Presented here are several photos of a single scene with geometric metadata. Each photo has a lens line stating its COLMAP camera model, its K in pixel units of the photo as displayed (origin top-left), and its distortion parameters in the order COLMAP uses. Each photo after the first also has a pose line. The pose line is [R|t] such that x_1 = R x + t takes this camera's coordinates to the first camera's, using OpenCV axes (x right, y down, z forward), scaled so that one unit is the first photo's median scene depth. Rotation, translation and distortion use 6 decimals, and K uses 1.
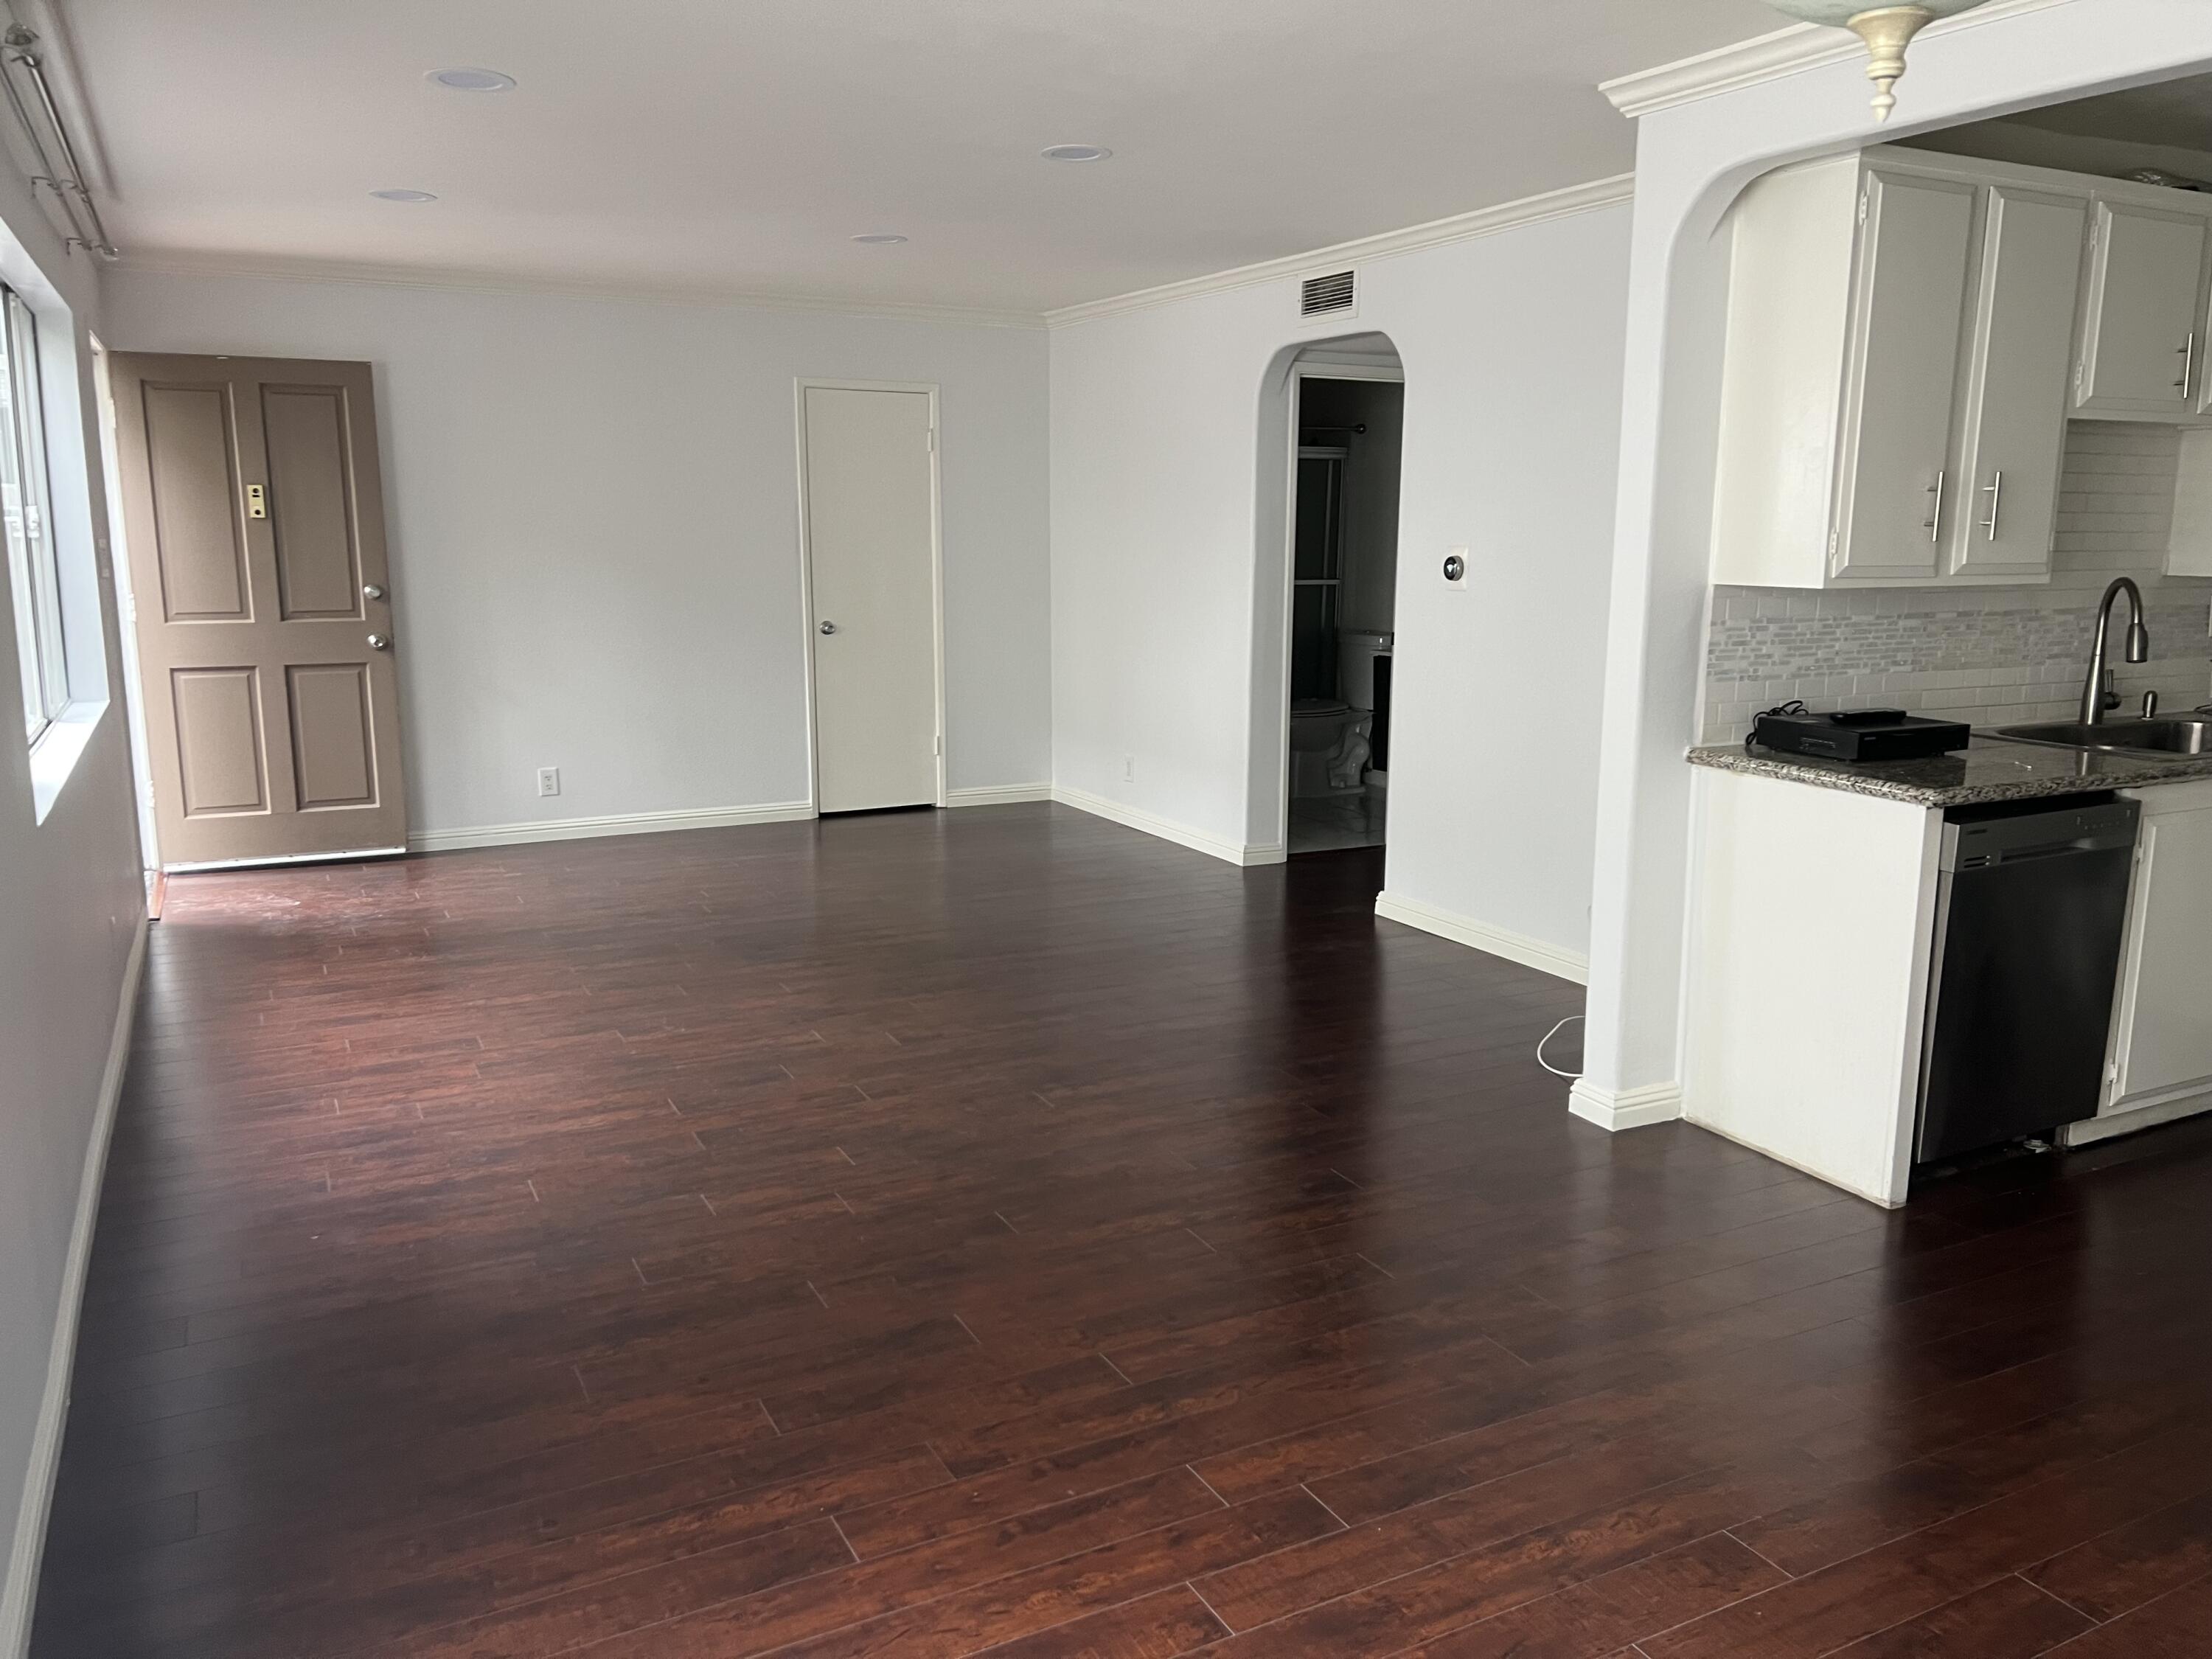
lens RADIAL K [[1678.7, 0, 1141.3], [0, 1678.7, 815.4], [0, 0, 1]] dist [0.096736, -0.098616]
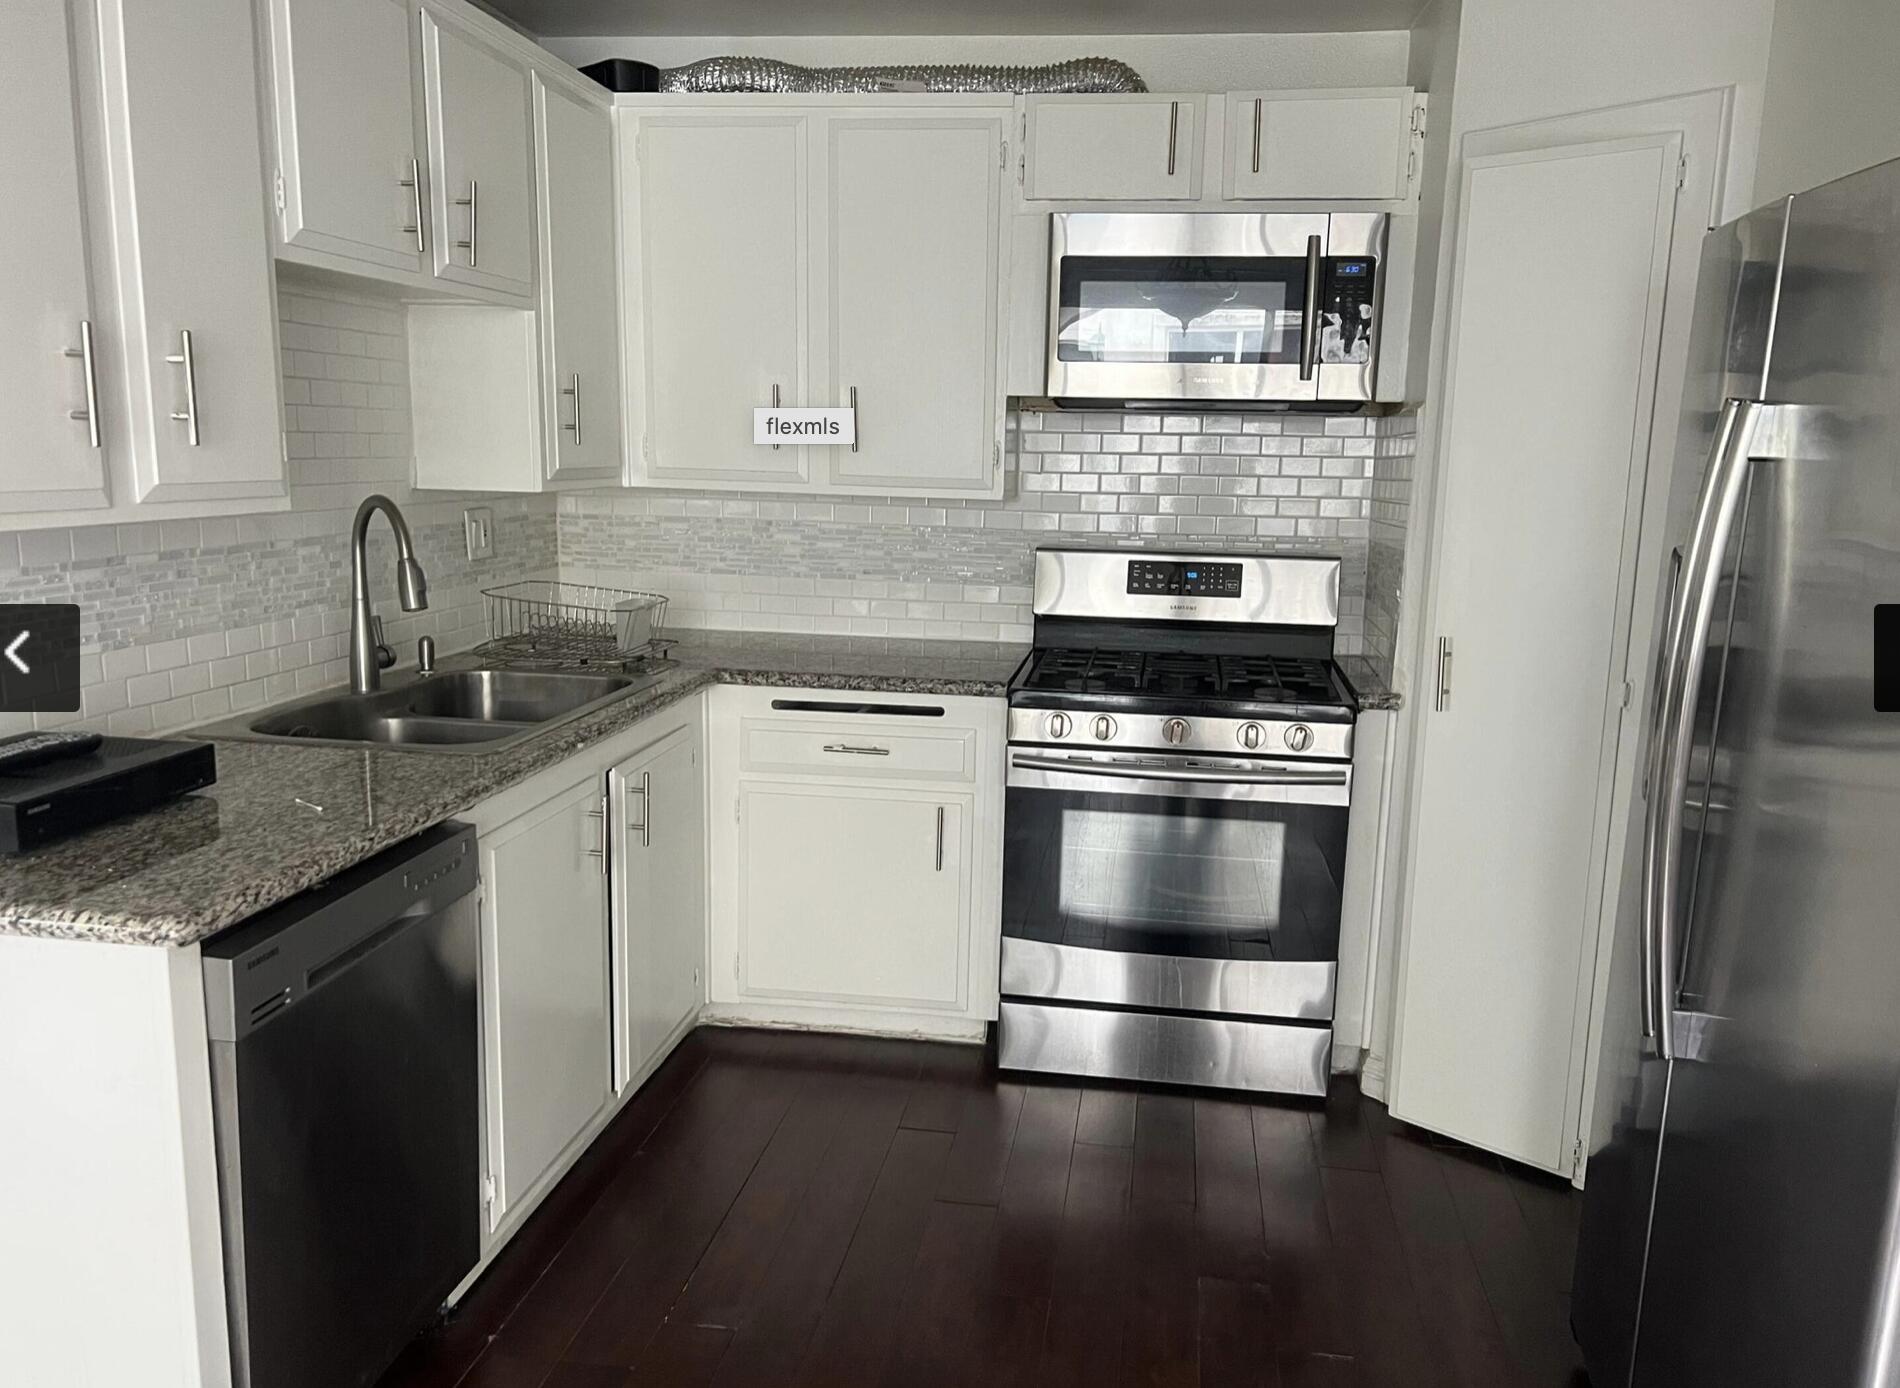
lens RADIAL K [[1445.0, 0, 956.1], [0, 1445.0, 723.3], [0, 0, 1]] dist [0.062277, -0.070581]
pose [[0.590330, -0.151486, 0.792819, 0.224131], [0.120740, 0.987752, 0.098830, -0.080155], [-0.798080, 0.037383, 0.601391, 0.463592]]
